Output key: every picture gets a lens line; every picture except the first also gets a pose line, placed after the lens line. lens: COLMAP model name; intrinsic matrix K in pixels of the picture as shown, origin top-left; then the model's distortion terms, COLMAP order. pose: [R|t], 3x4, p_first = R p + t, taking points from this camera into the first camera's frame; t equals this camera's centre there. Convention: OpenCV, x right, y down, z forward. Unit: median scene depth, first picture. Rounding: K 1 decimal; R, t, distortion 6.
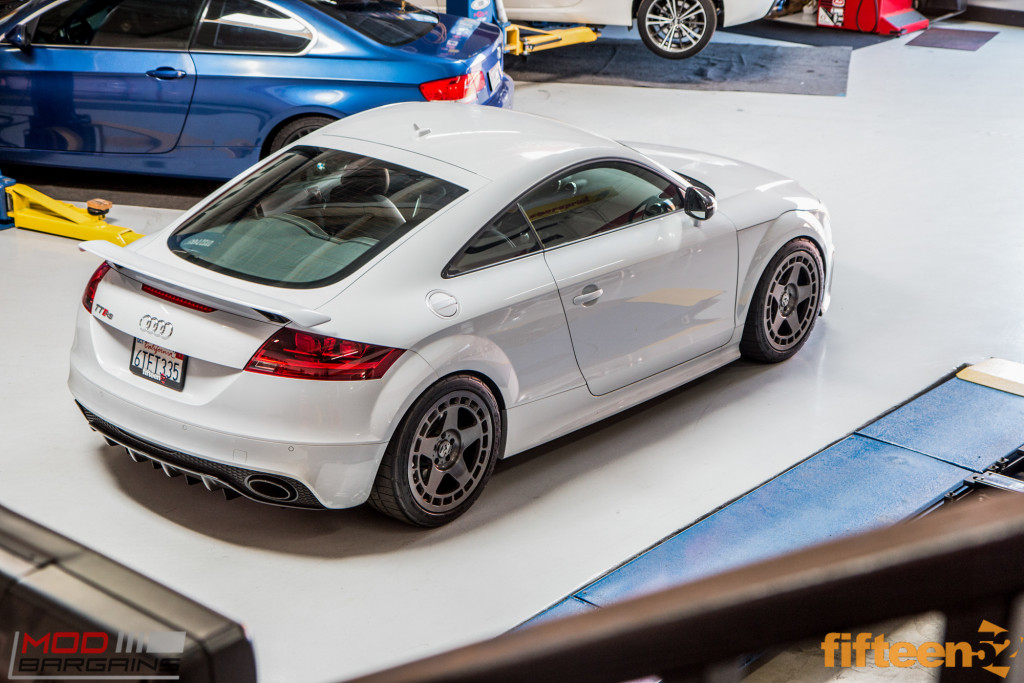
lens RADIAL K [[1763.8, 0, 512.0], [0, 1763.8, 341.5], [0, 0, 1]] dist [0.187517, 0.266514]
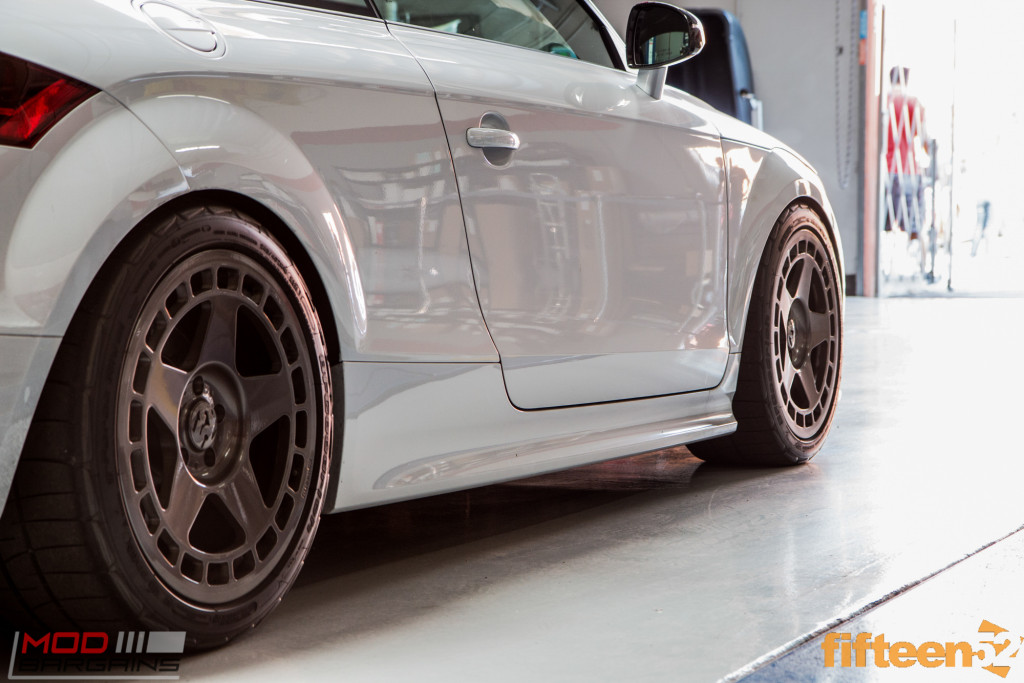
lens RADIAL K [[2224.2, 0, 512.0], [0, 2224.2, 341.5], [0, 0, 1]] dist [0.233168, 0.088646]
pose [[0.968443, -0.032811, 0.247064, -0.077432], [0.104344, 0.953616, -0.282362, 0.155975], [-0.226340, 0.299232, 0.926947, 0.493709]]
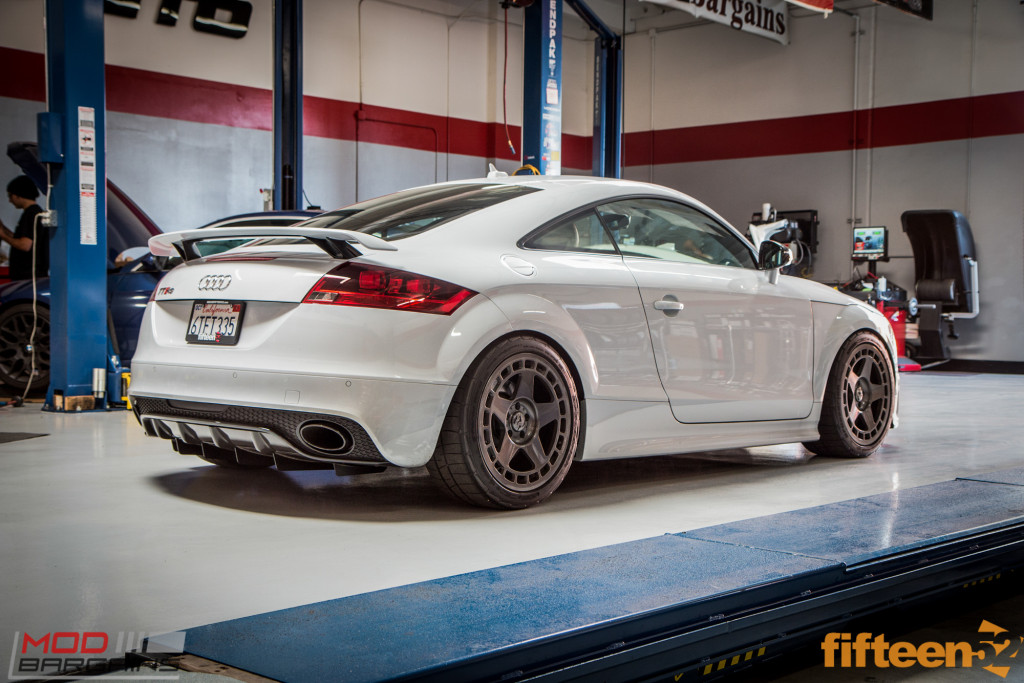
lens RADIAL K [[1319.2, 0, 512.0], [0, 1319.2, 341.5], [0, 0, 1]] dist [0.095365, 0.061116]
pose [[0.999220, -0.003513, -0.039345, -0.012950], [-0.009663, 0.944037, -0.329699, 0.215299], [0.038301, 0.329821, 0.943266, 0.302099]]
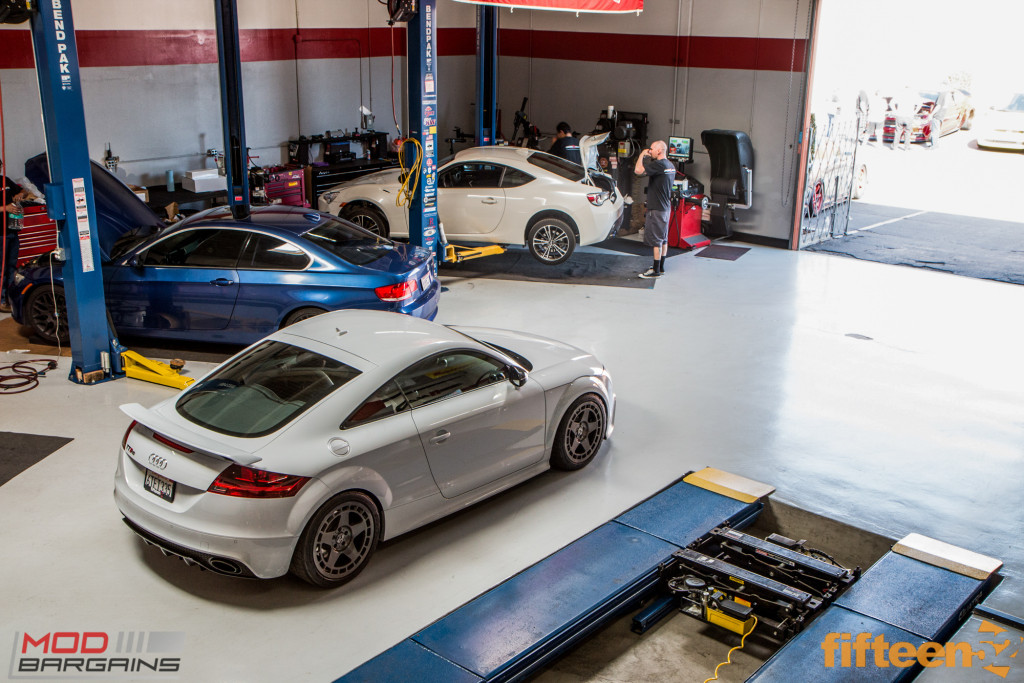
lens RADIAL K [[1064.1, 0, 512.0], [0, 1064.1, 341.5], [0, 0, 1]] dist [0.000996, 0.146567]
pose [[0.999994, 0.003504, -0.000751, 0.101155], [-0.003543, 0.998180, -0.060196, -0.050838], [0.000539, 0.060198, 0.998186, 0.032237]]
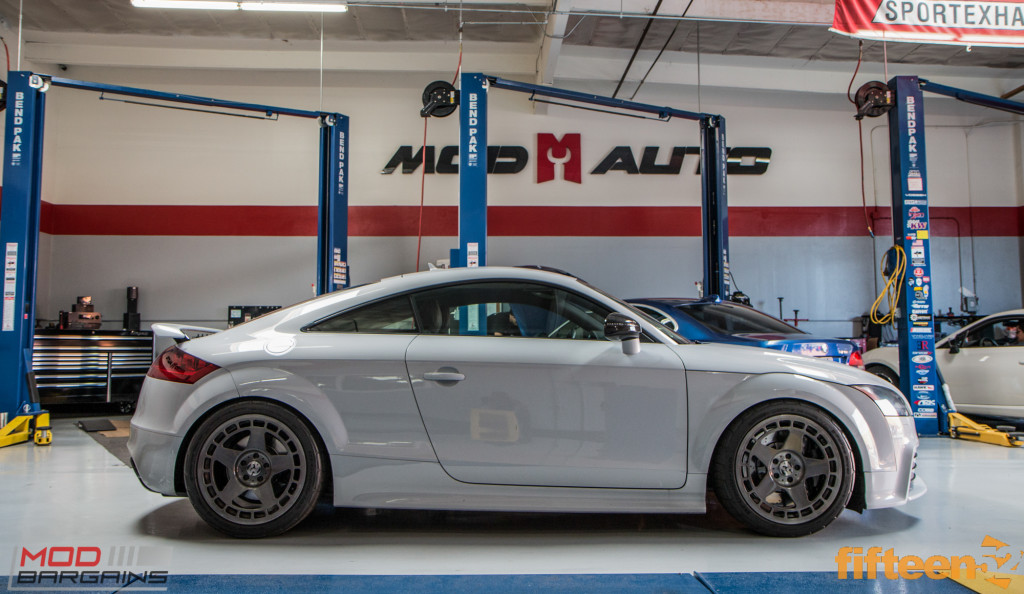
lens RADIAL K [[888.7, 0, 519.2], [0, 888.7, 263.3], [0, 0, 1]] dist [-0.032252, 0.004331]
pose [[0.674601, -0.092303, -0.732389, 0.451424], [-0.254384, 0.902310, -0.348030, 0.085035], [0.692966, 0.421090, 0.585219, 0.633770]]
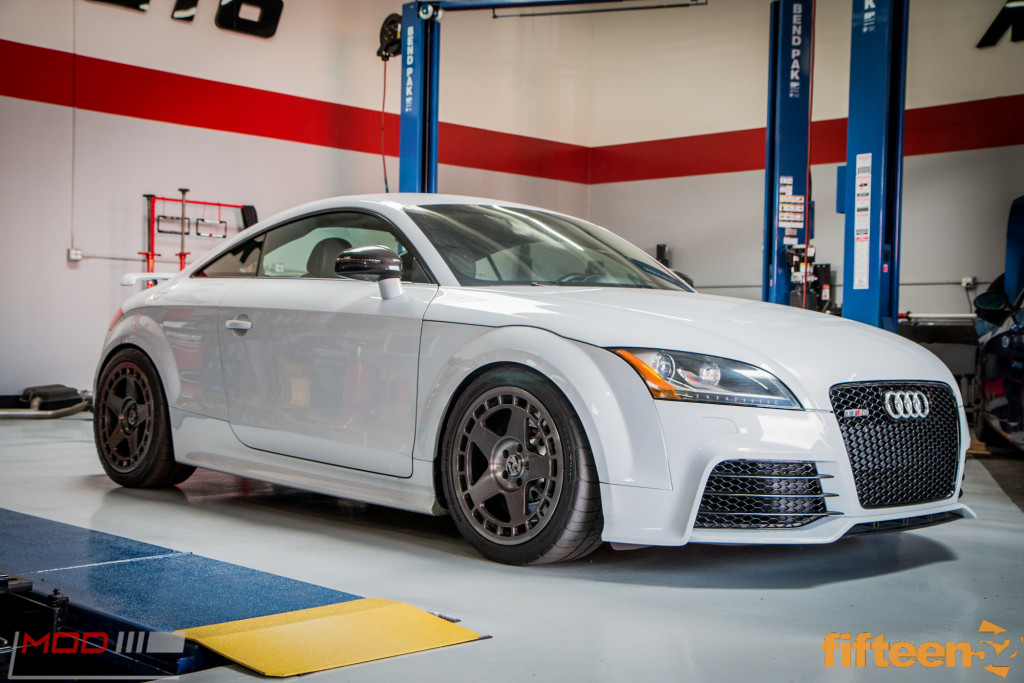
lens RADIAL K [[1319.2, 0, 512.0], [0, 1319.2, 341.5], [0, 0, 1]] dist [0.095365, 0.061116]
pose [[-0.089489, -0.016114, -0.995857, 0.688981], [-0.380531, 0.924568, 0.019235, -0.080841], [0.920428, 0.380676, -0.088871, 1.119827]]
